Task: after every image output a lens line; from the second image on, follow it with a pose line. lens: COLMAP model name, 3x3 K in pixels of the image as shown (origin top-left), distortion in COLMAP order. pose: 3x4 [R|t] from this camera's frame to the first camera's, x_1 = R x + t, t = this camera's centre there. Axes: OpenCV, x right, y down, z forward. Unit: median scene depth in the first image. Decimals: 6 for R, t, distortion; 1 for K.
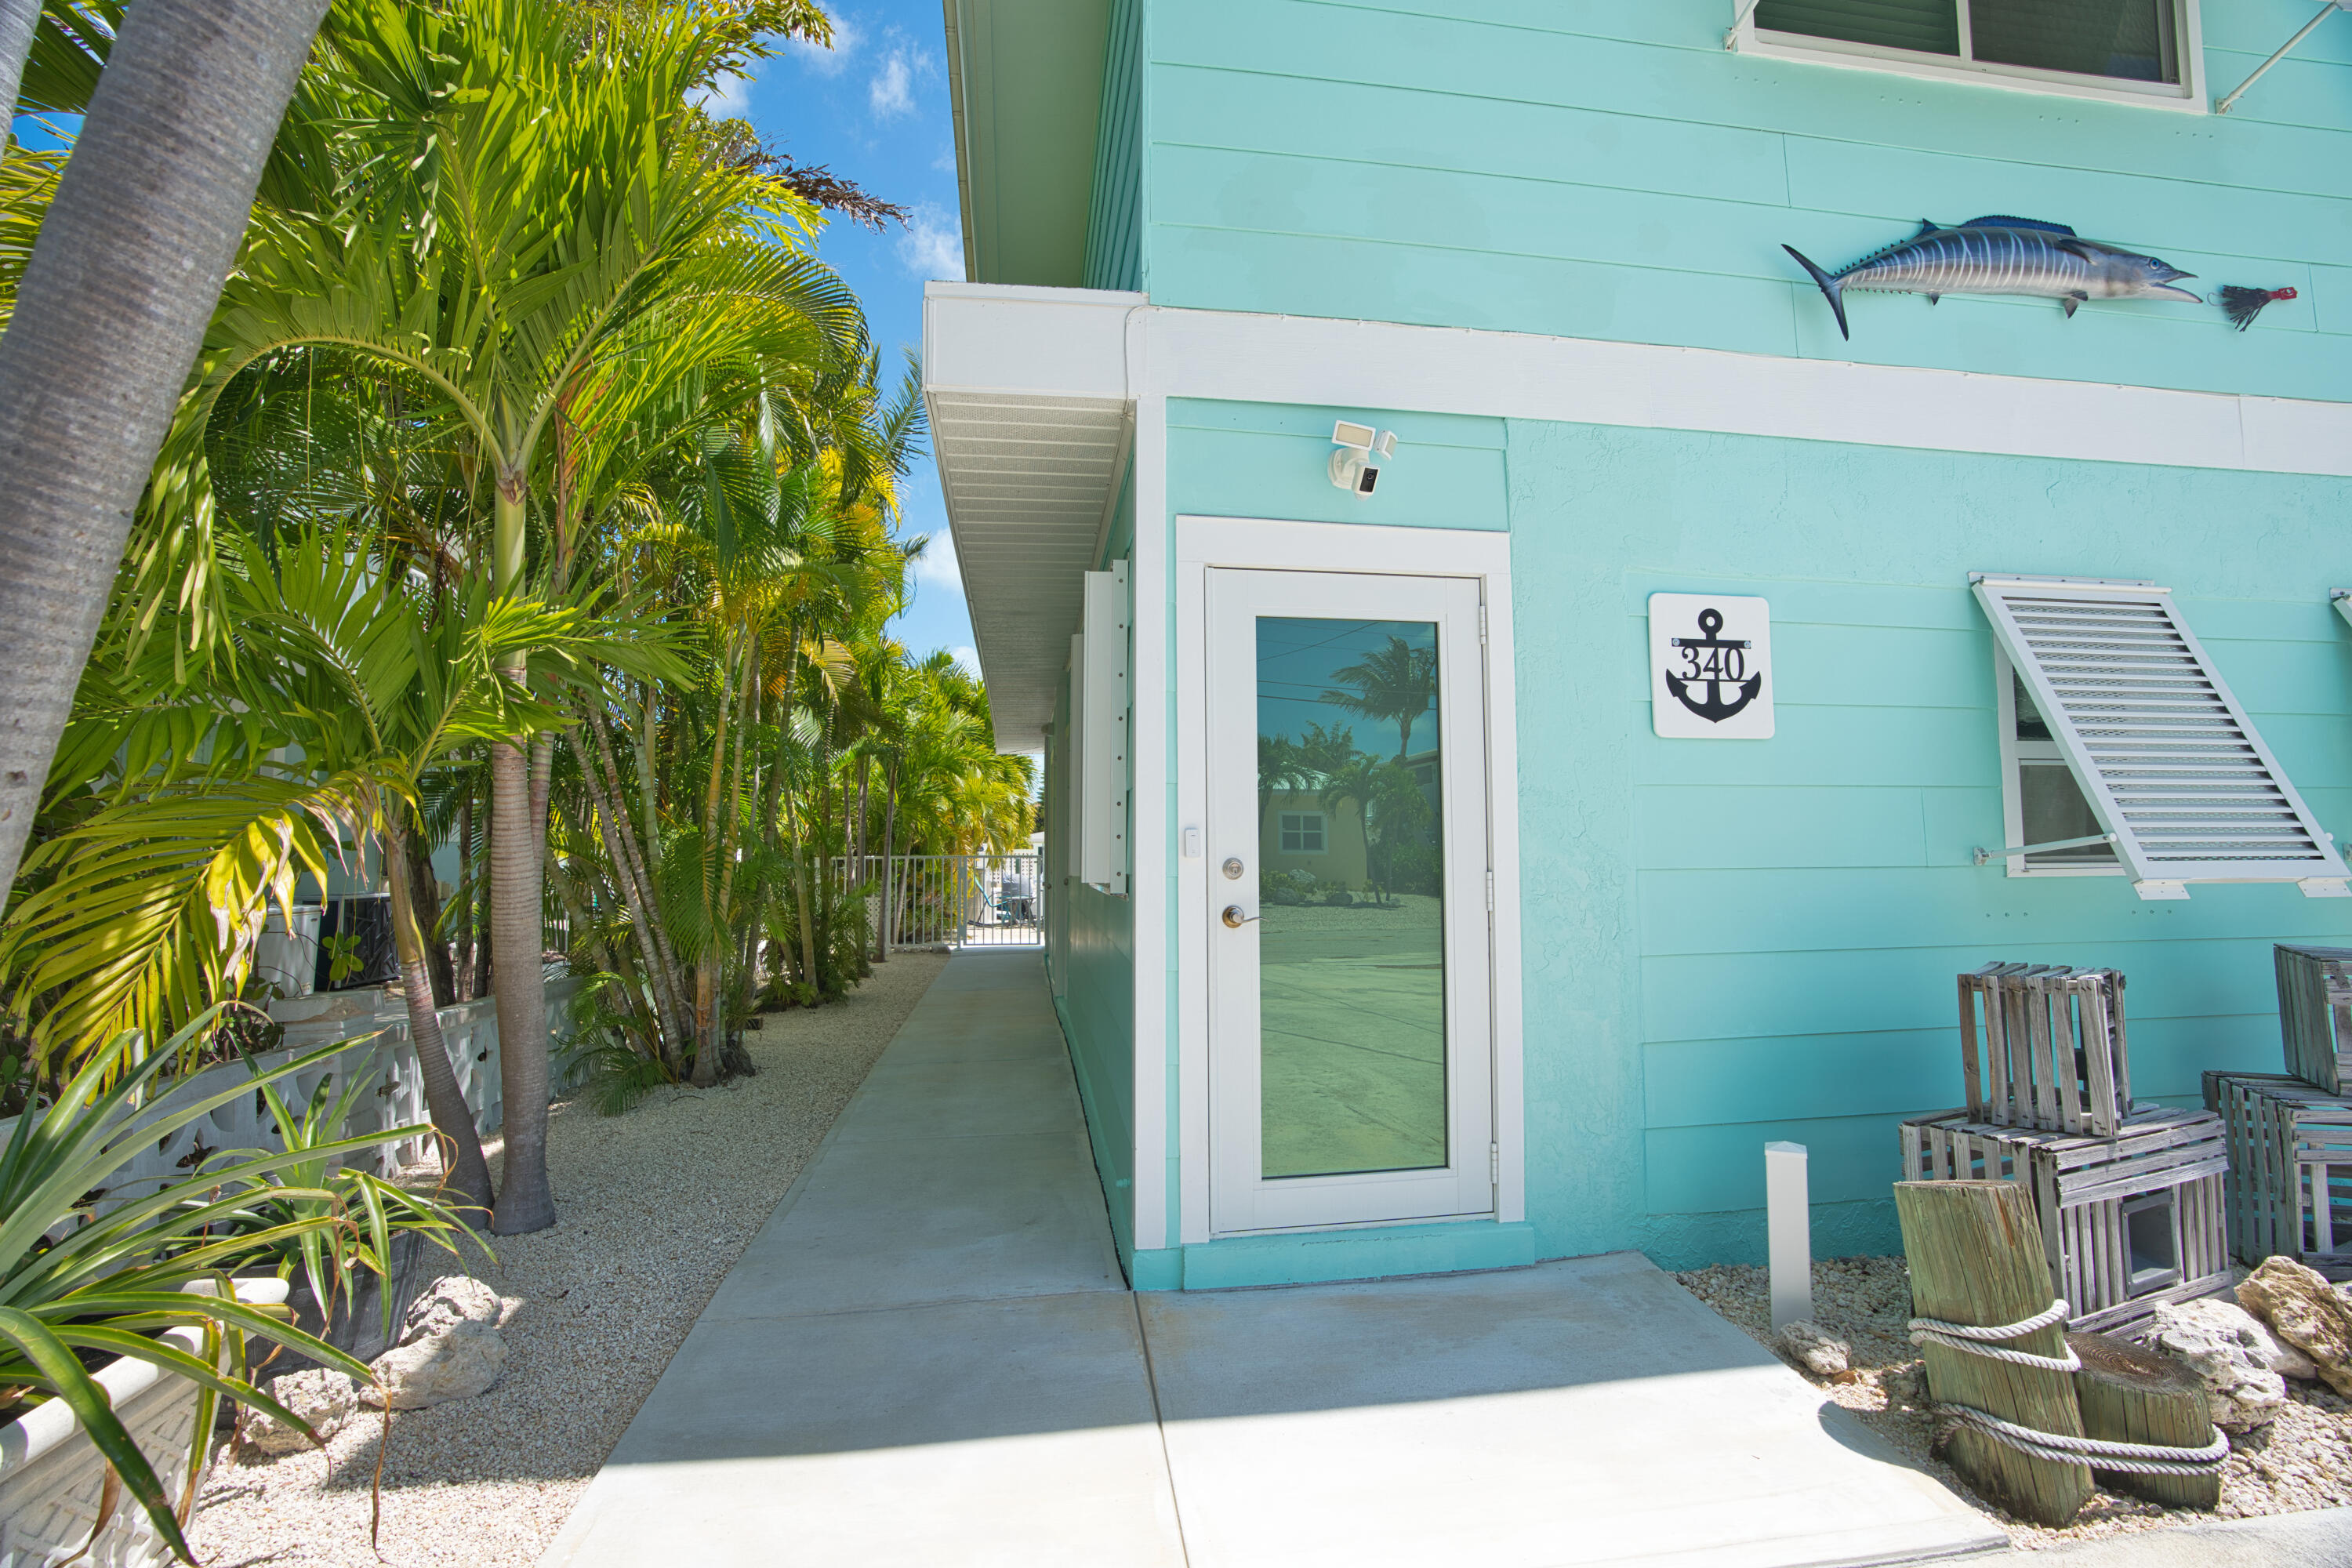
lens RADIAL K [[1095.2, 0, 1177.7], [0, 1095.2, 777.4], [0, 0, 1]] dist [-0.074739, 0.027826]
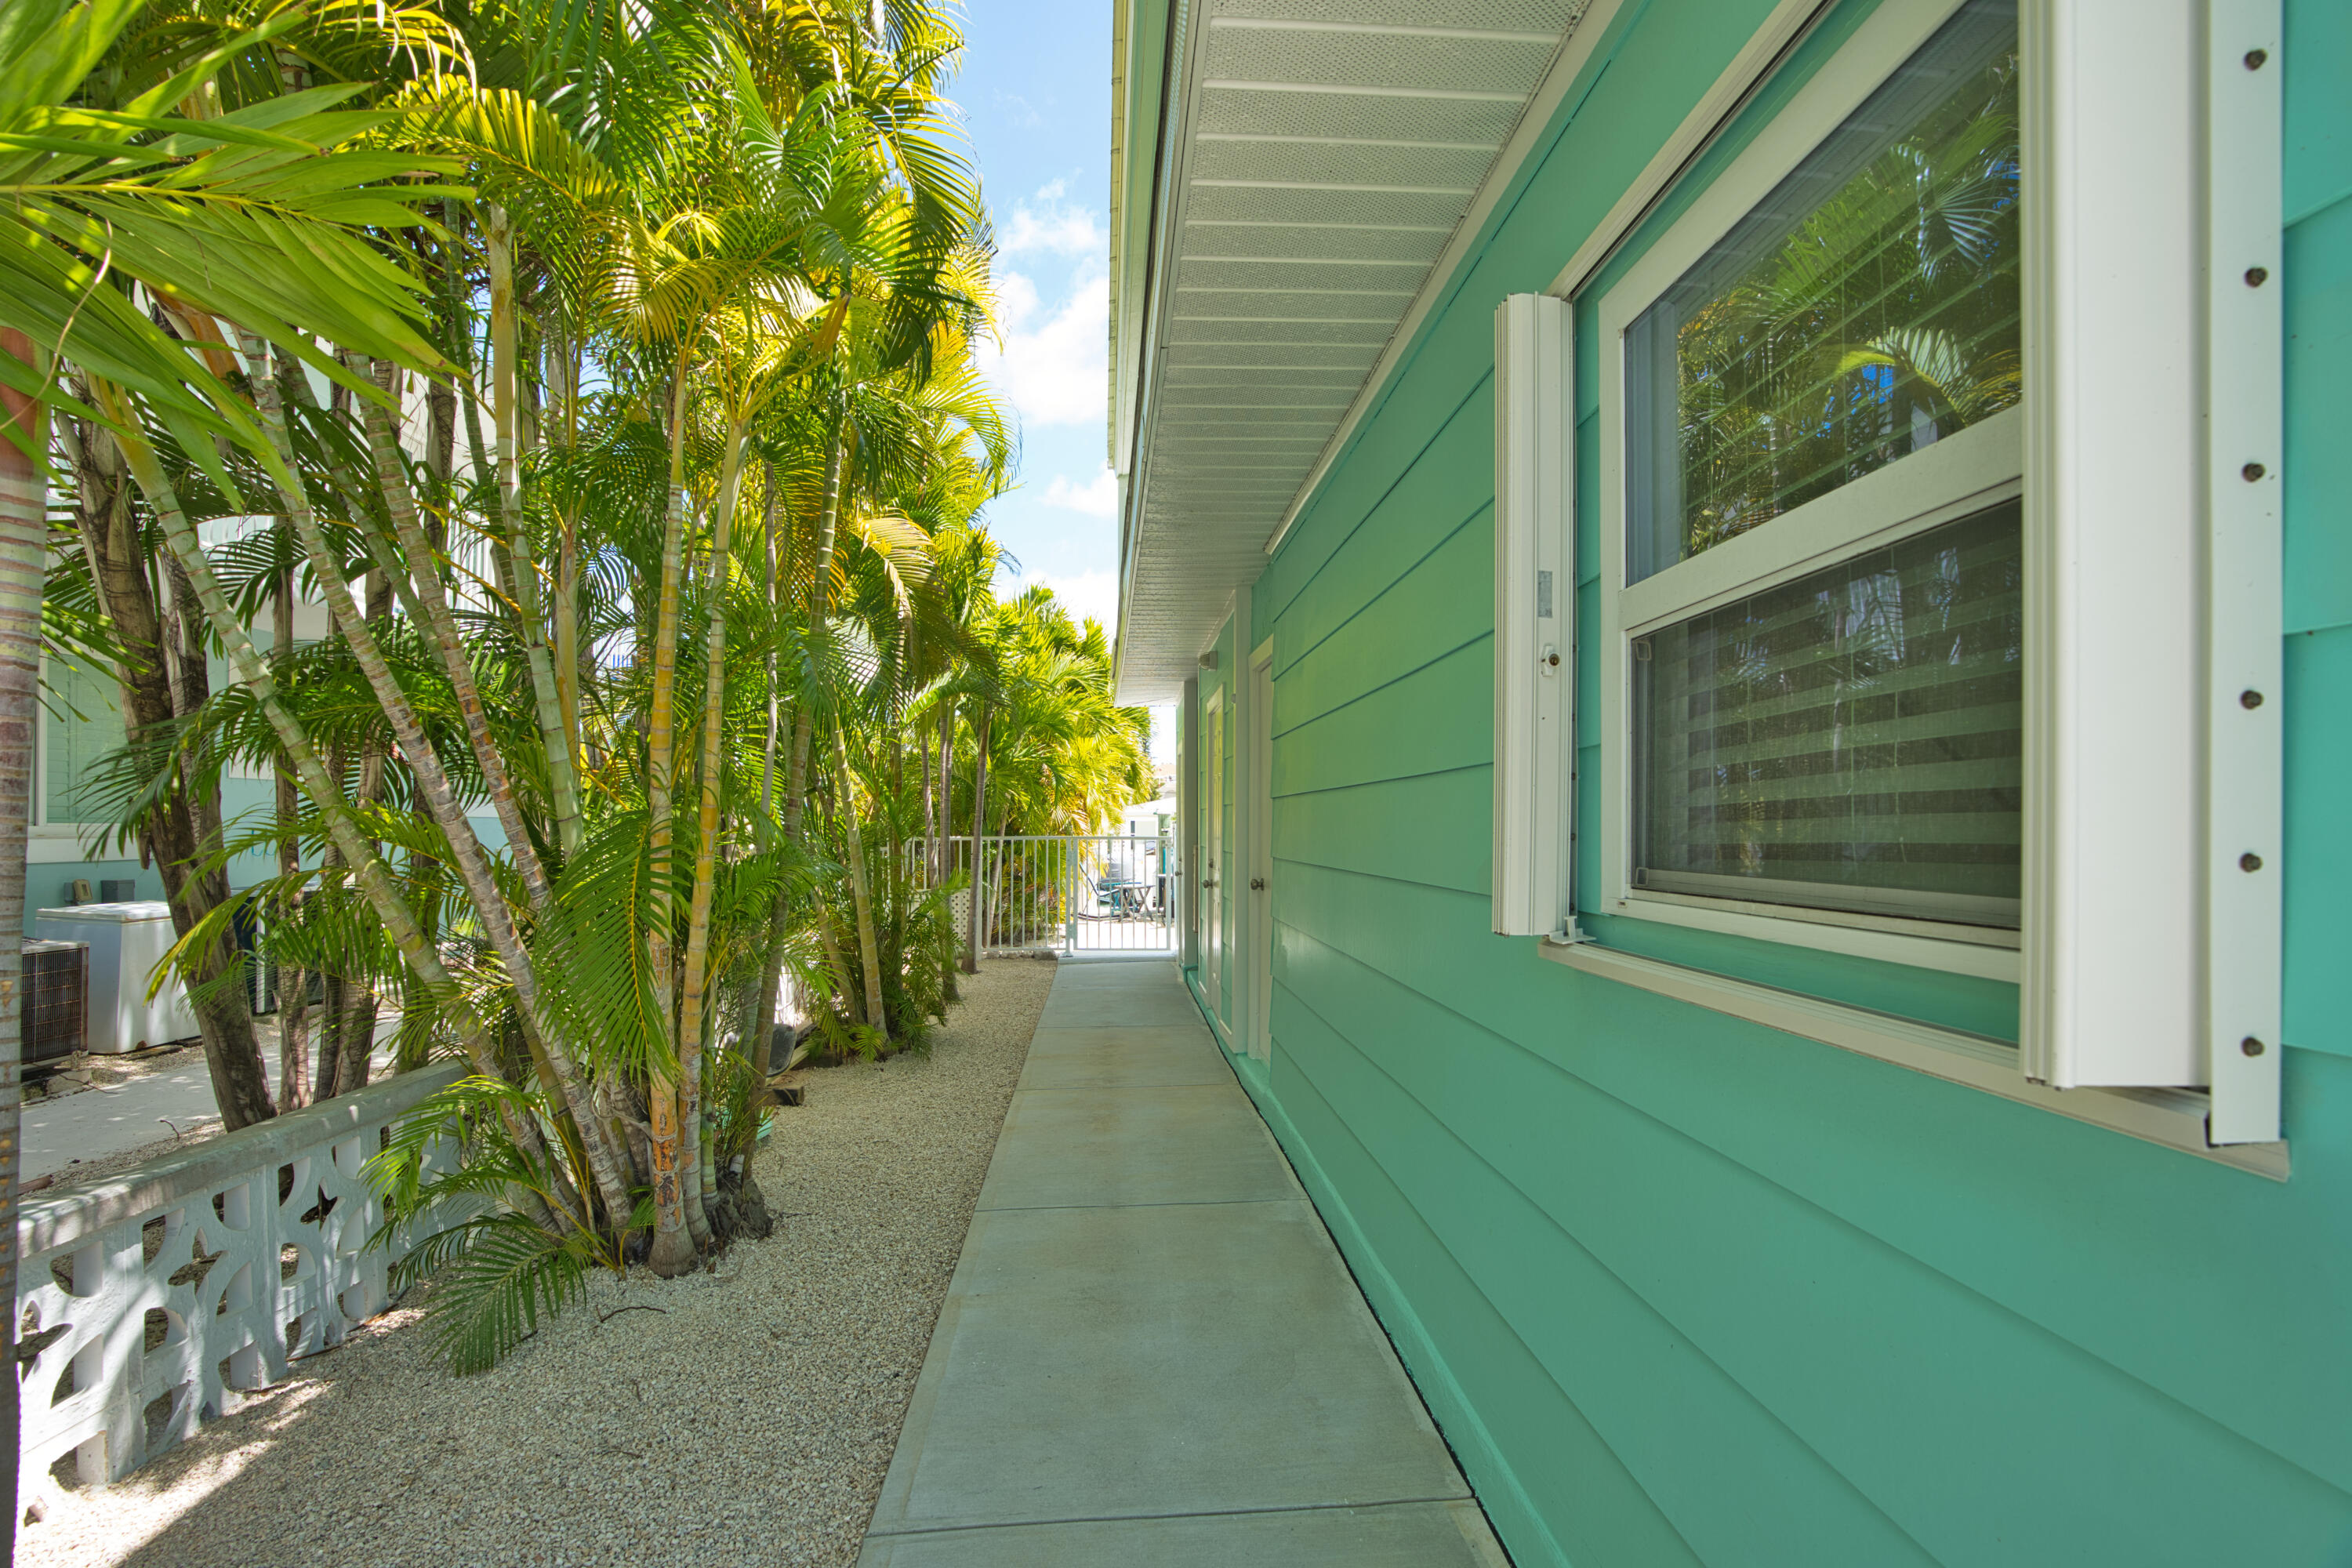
lens RADIAL K [[1095.2, 0, 1177.7], [0, 1095.2, 777.4], [0, 0, 1]] dist [-0.074739, 0.027826]
pose [[0.997527, -0.006759, -0.069956, -0.109341], [0.008538, 0.999647, 0.025162, 0.017332], [0.069762, -0.025697, 0.997233, 0.367273]]
